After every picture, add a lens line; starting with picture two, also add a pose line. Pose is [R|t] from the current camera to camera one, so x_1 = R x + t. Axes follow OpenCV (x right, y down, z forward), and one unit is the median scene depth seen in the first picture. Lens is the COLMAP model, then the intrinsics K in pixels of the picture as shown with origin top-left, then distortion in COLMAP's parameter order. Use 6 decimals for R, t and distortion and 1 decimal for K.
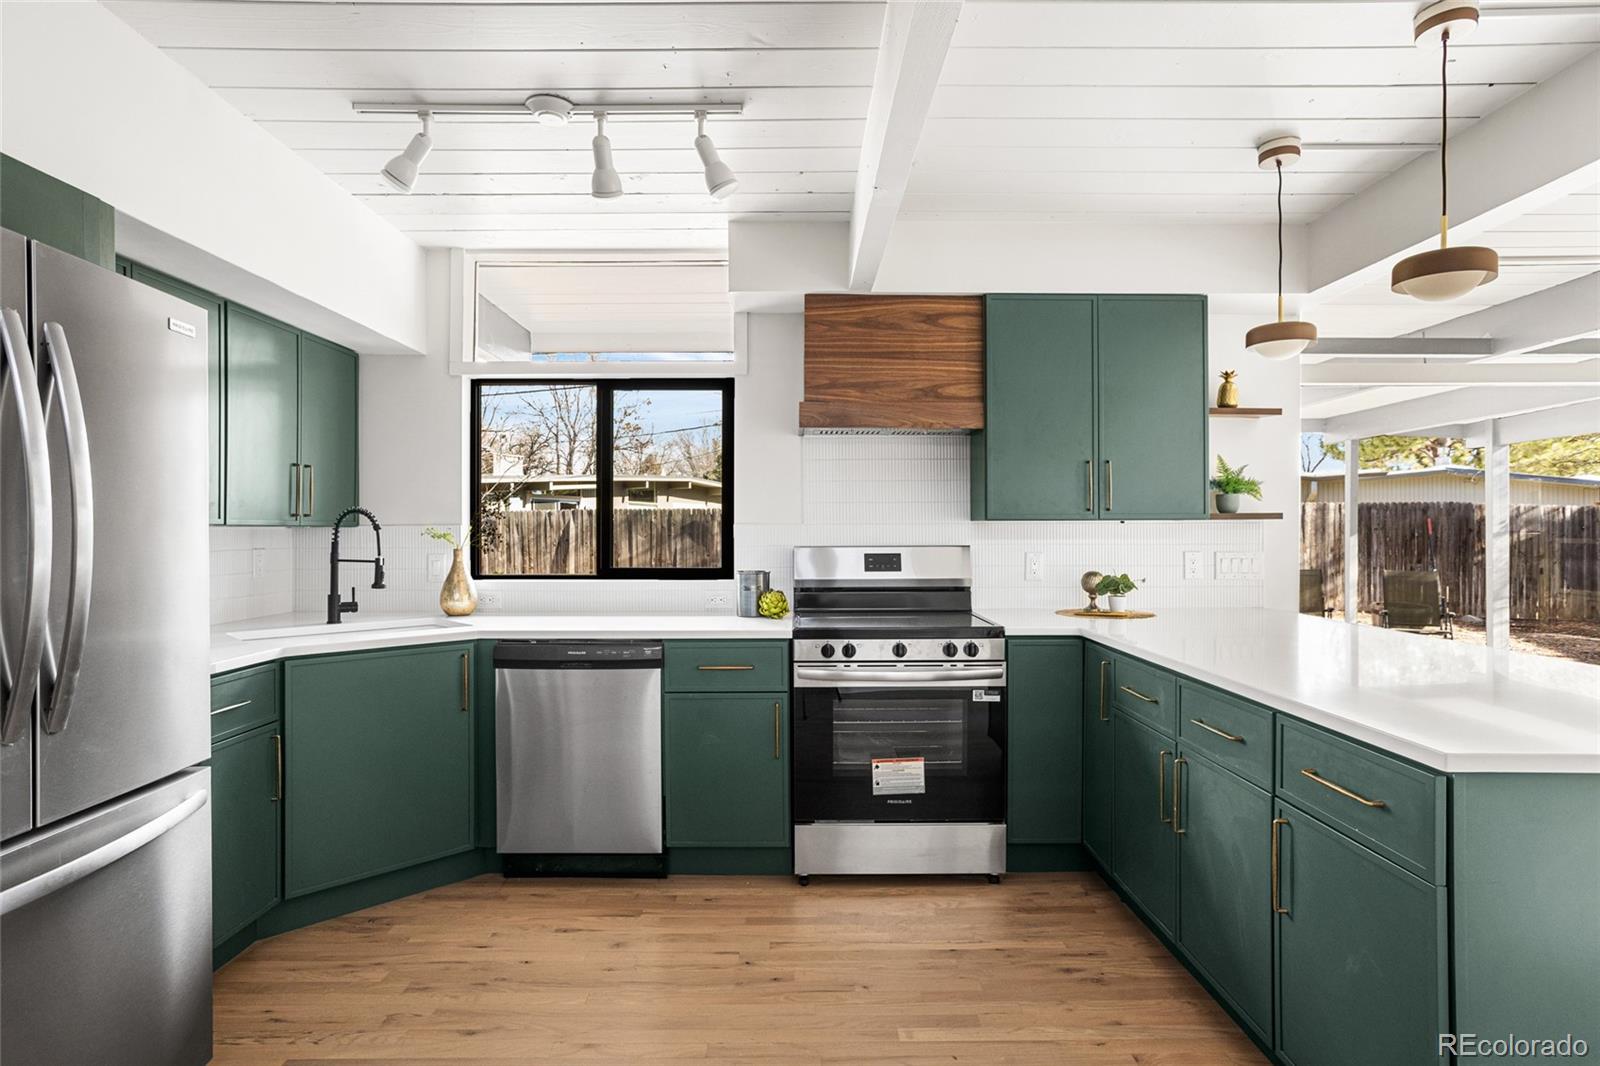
lens RADIAL K [[862.1, 0, 772.1], [0, 862.1, 509.8], [0, 0, 1]] dist [-0.015959, 0.004698]
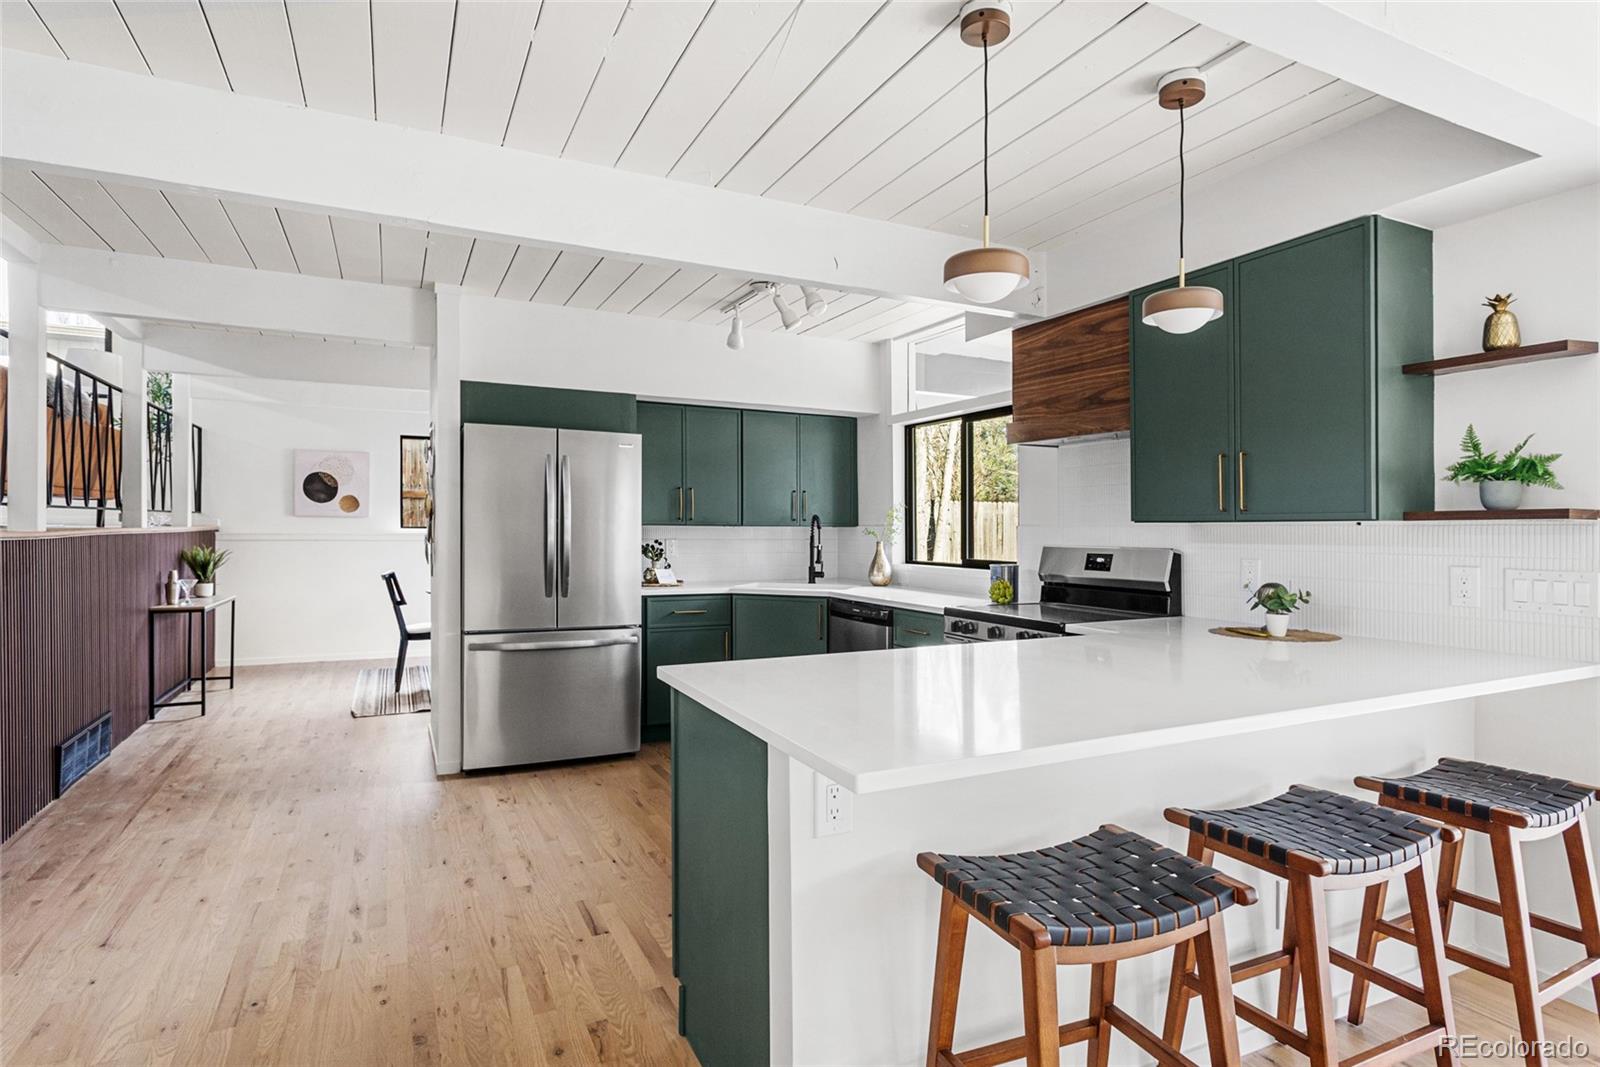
lens RADIAL K [[862.1, 0, 799.2], [0, 862.1, 504.1], [0, 0, 1]] dist [-0.015959, 0.004698]
pose [[0.399383, -0.022998, -0.916496, 0.988083], [0.014724, 0.999717, -0.018670, 0.004164], [0.916666, -0.006038, 0.399608, 0.258043]]
